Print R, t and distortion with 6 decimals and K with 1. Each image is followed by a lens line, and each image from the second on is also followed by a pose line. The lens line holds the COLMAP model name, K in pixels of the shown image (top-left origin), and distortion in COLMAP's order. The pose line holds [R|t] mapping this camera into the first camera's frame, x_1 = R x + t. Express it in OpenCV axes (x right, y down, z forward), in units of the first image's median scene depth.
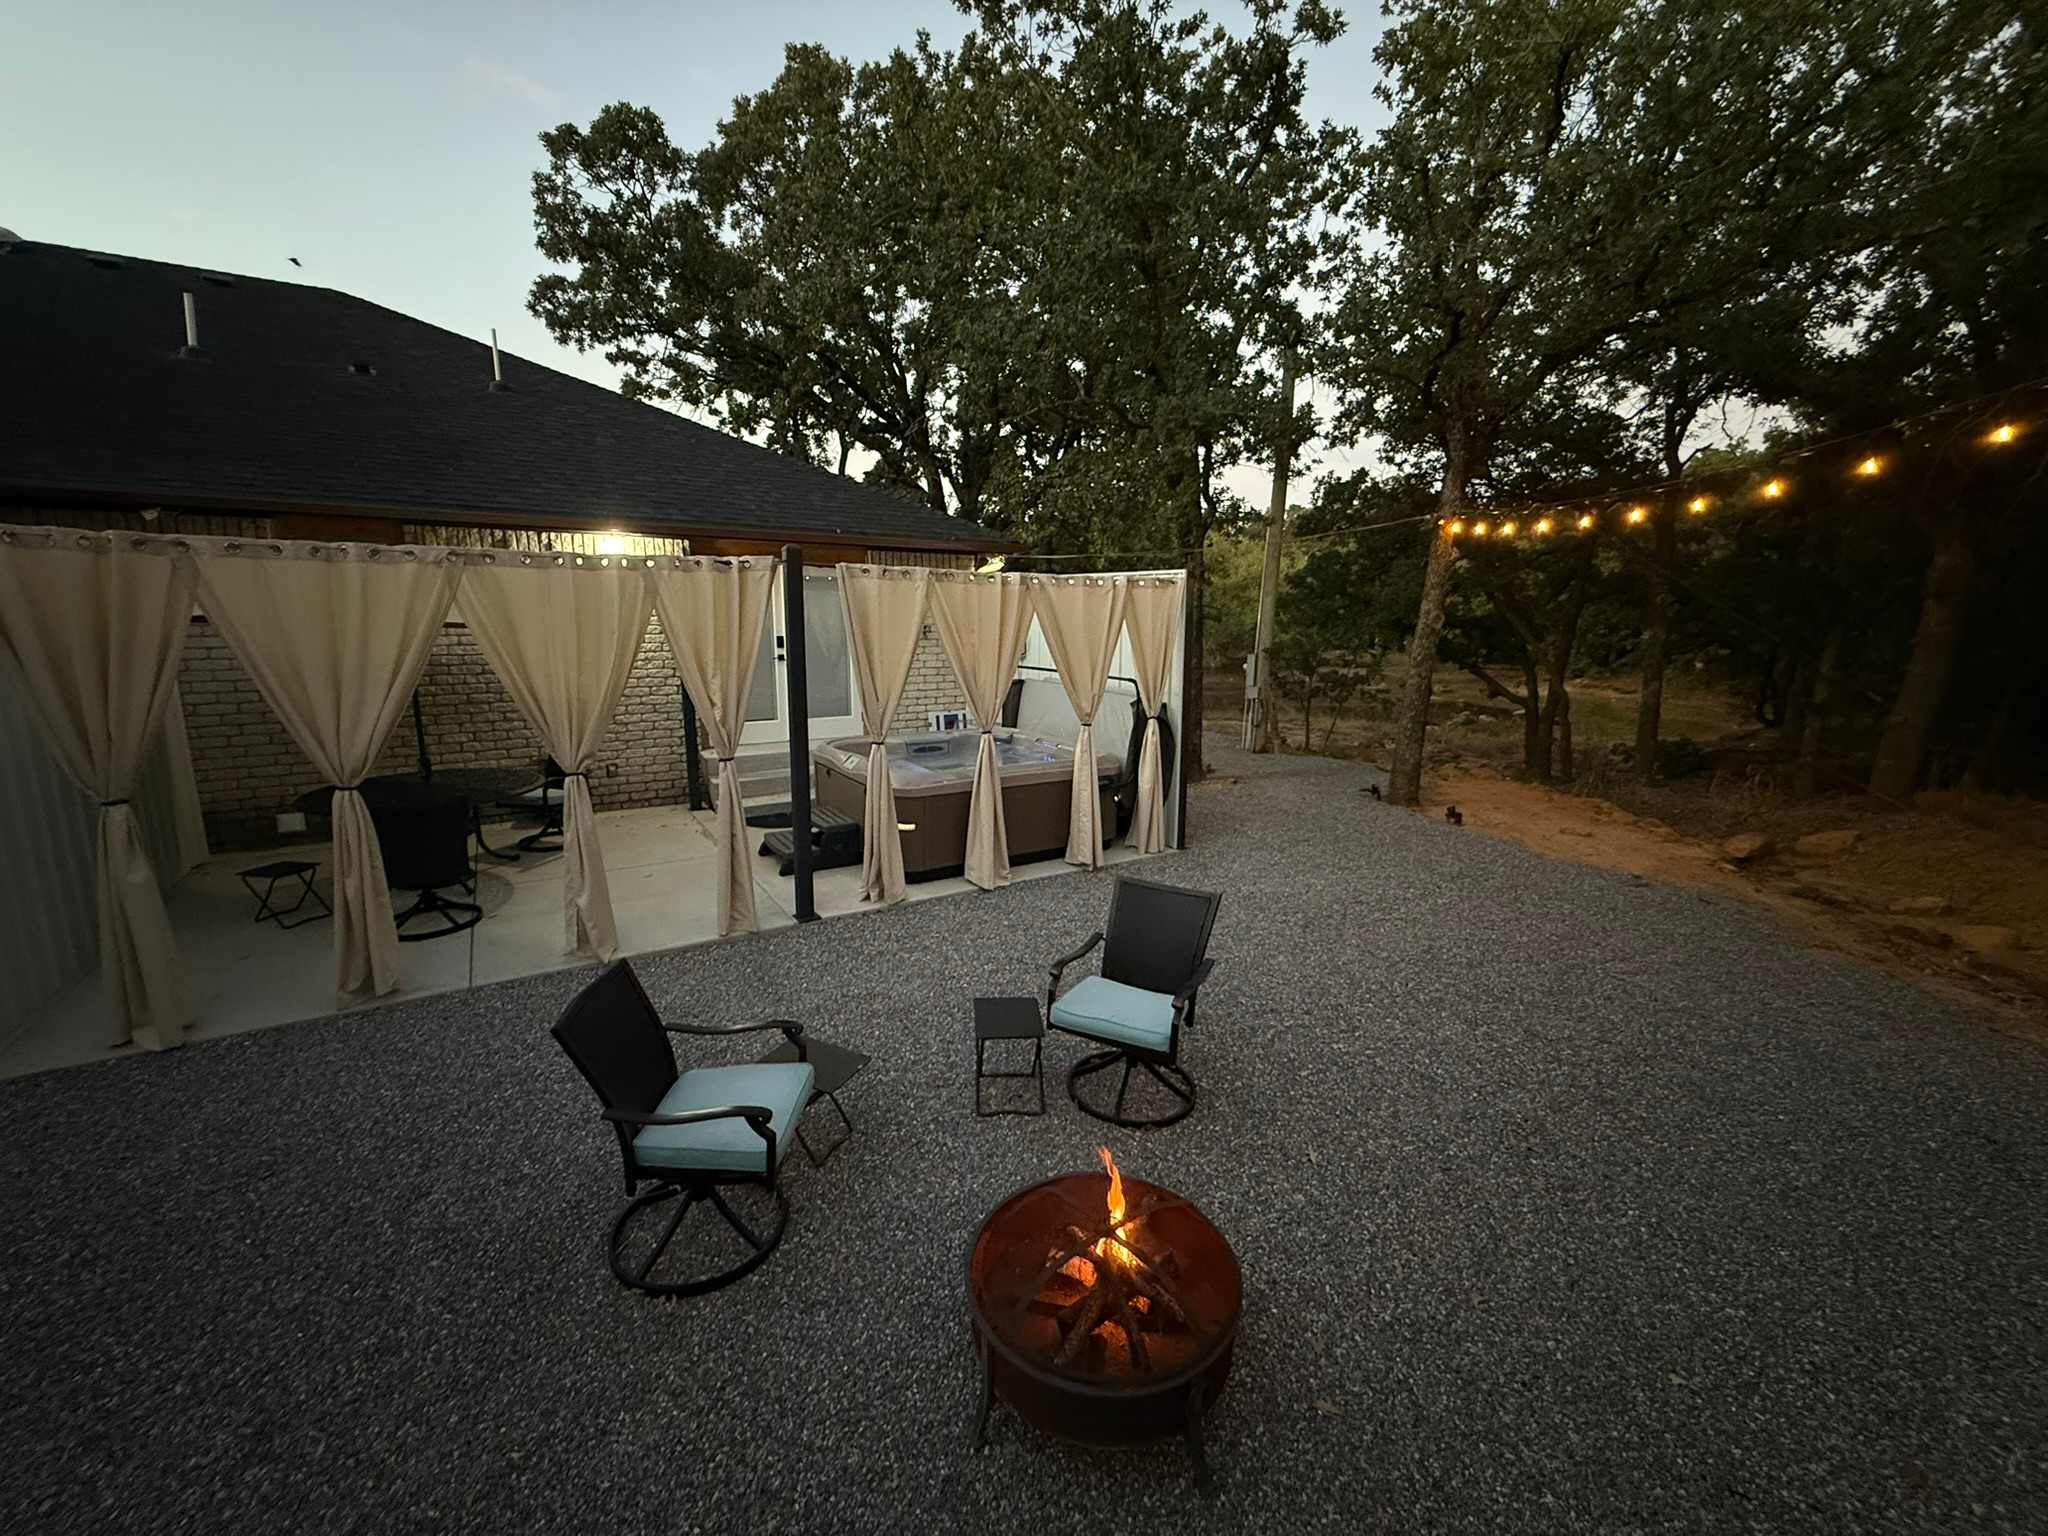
lens RADIAL K [[816.7, 0, 1015.3], [0, 816.7, 763.4], [0, 0, 1]] dist [0.000456, -0.000113]
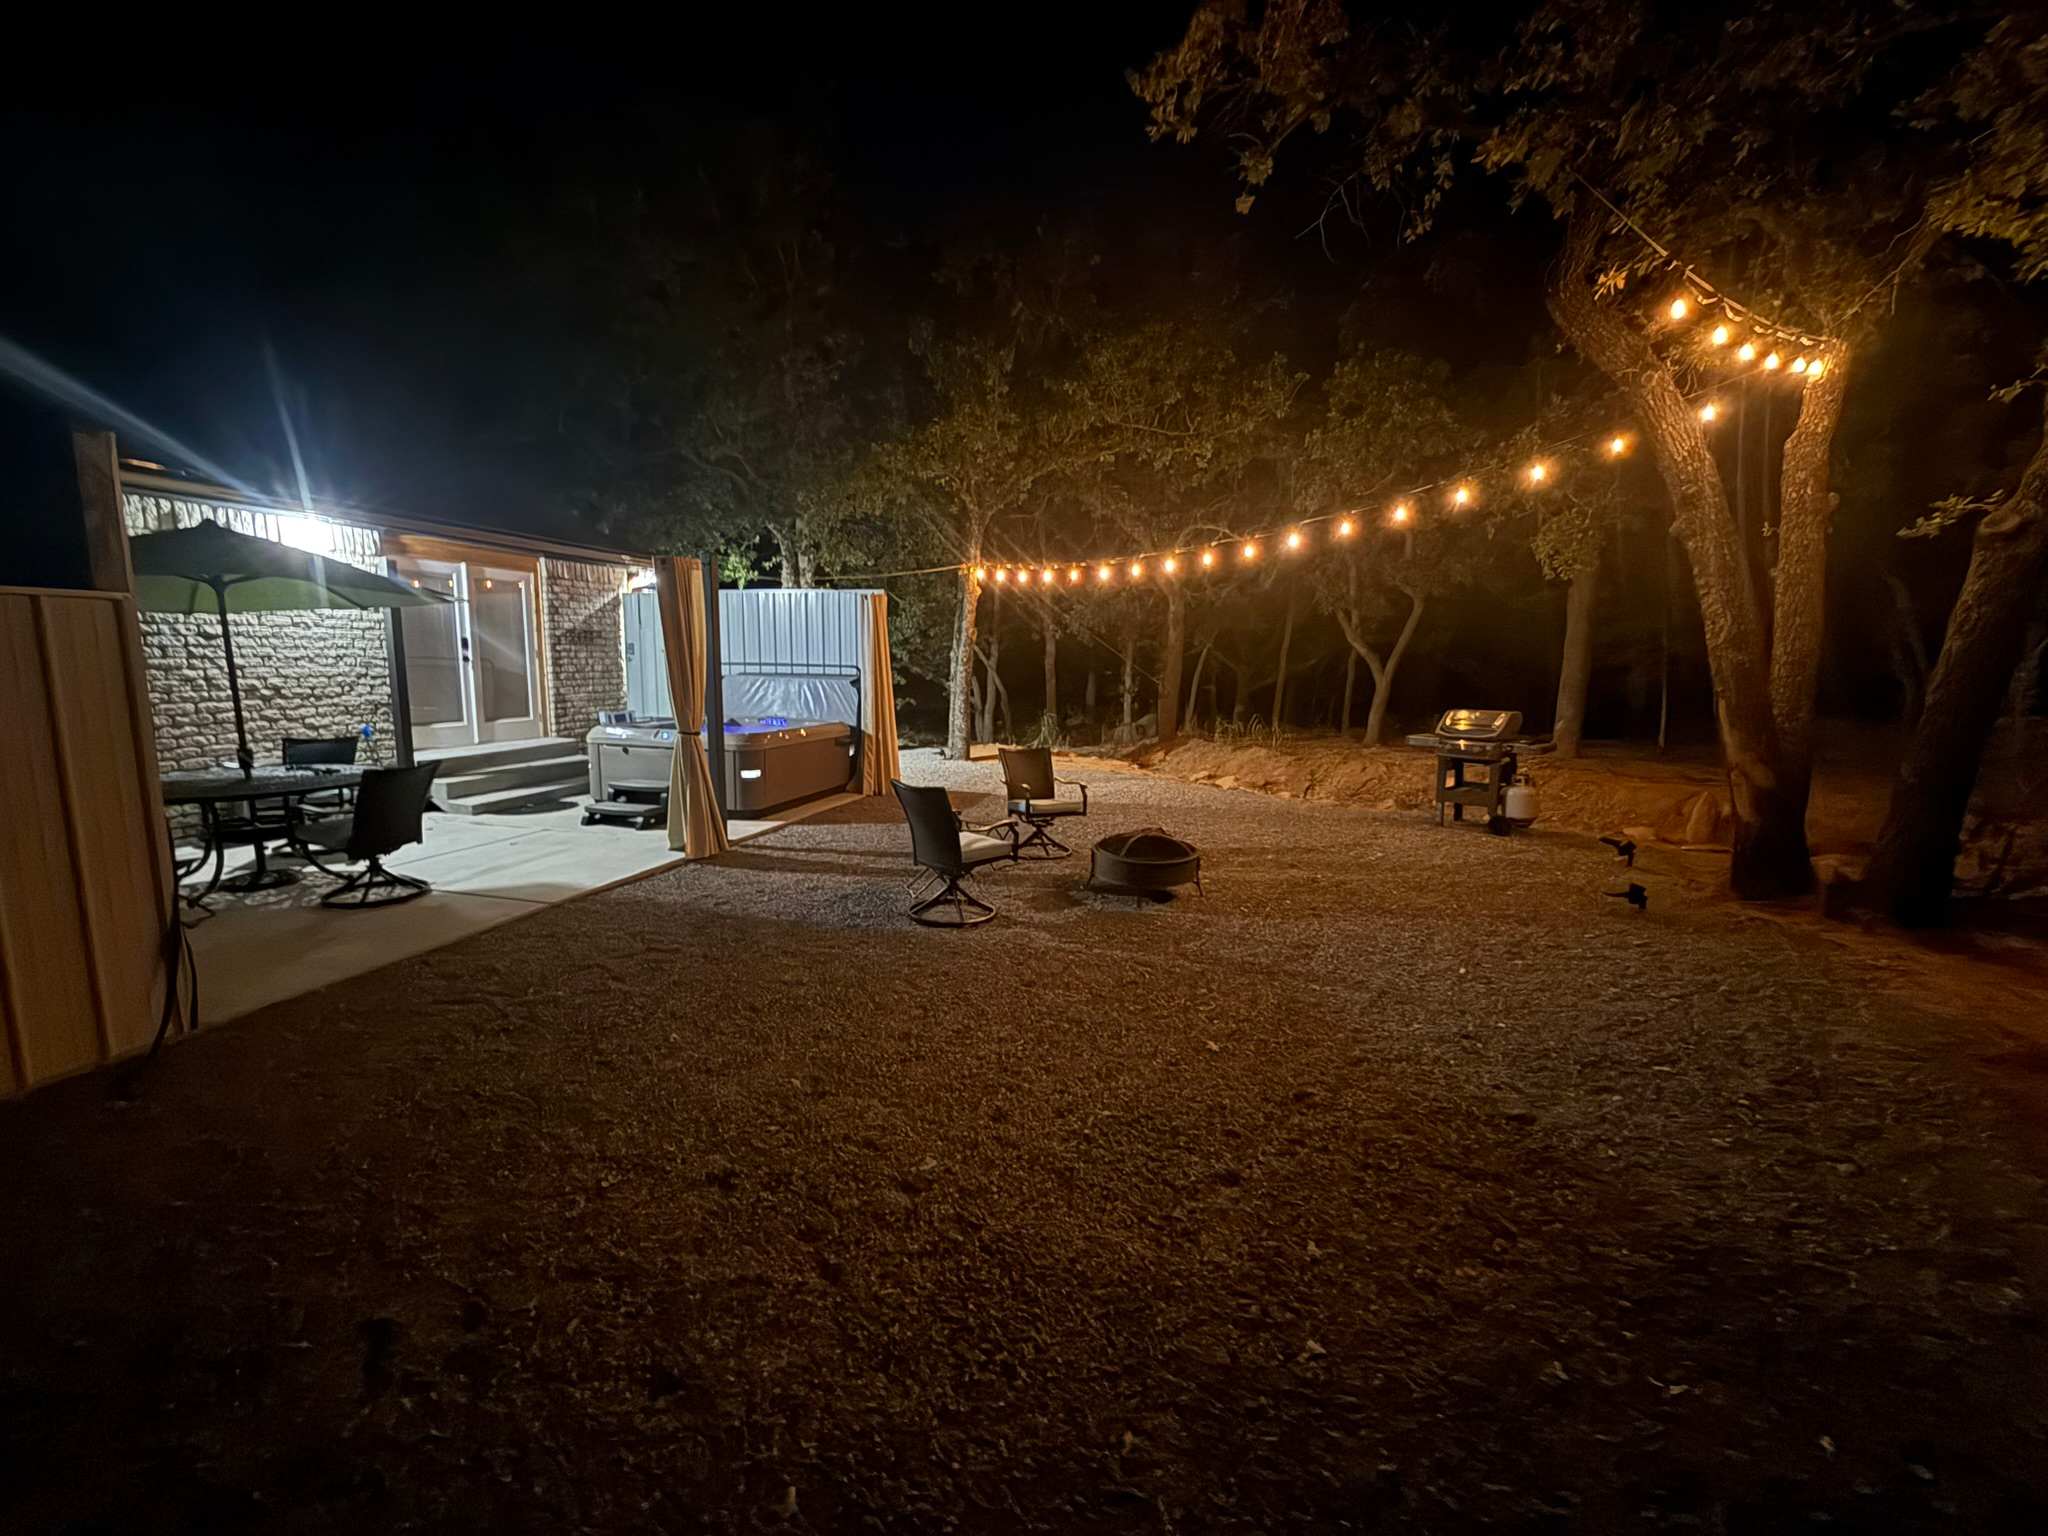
lens RADIAL K [[816.7, 0, 1015.3], [0, 816.7, 763.4], [0, 0, 1]] dist [0.000456, -0.000113]
pose [[0.738759, -0.087988, 0.668202, -0.545602], [0.120303, 0.992735, -0.002285, 0.091018], [-0.663146, 0.082075, 0.743977, -0.191309]]
